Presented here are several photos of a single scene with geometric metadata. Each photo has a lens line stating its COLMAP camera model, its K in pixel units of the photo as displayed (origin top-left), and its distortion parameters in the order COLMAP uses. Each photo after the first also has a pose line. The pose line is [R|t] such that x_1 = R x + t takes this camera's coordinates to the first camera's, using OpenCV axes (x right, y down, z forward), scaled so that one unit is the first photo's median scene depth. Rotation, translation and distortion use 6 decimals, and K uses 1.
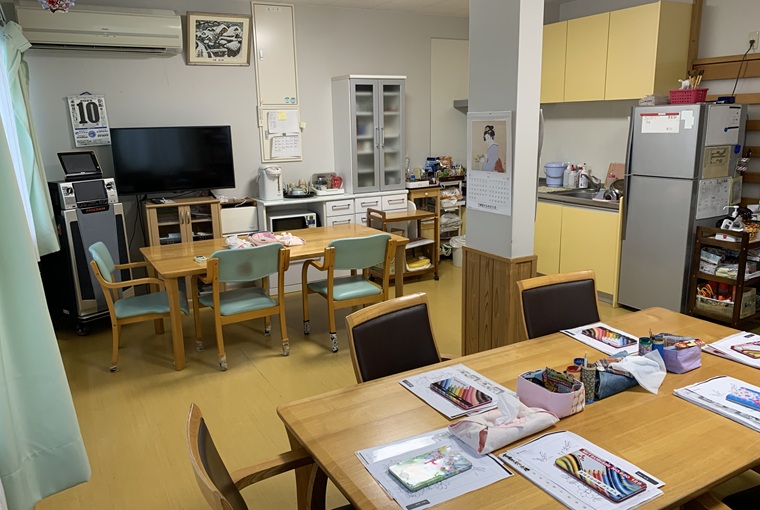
lens RADIAL K [[585.5, 0, 376.9], [0, 585.5, 258.1], [0, 0, 1]] dist [0.016537, -0.024224]
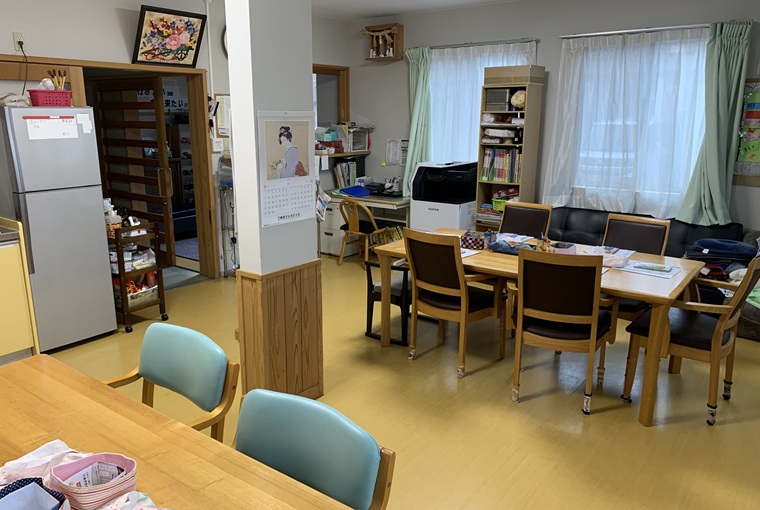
lens RADIAL K [[585.5, 0, 377.6], [0, 585.5, 254.1], [0, 0, 1]] dist [0.016537, -0.024224]
pose [[-0.419542, -0.189164, 0.887807, -0.706835], [0.215846, 0.929204, 0.299984, -0.287592], [-0.881700, 0.317486, -0.349009, 1.268936]]
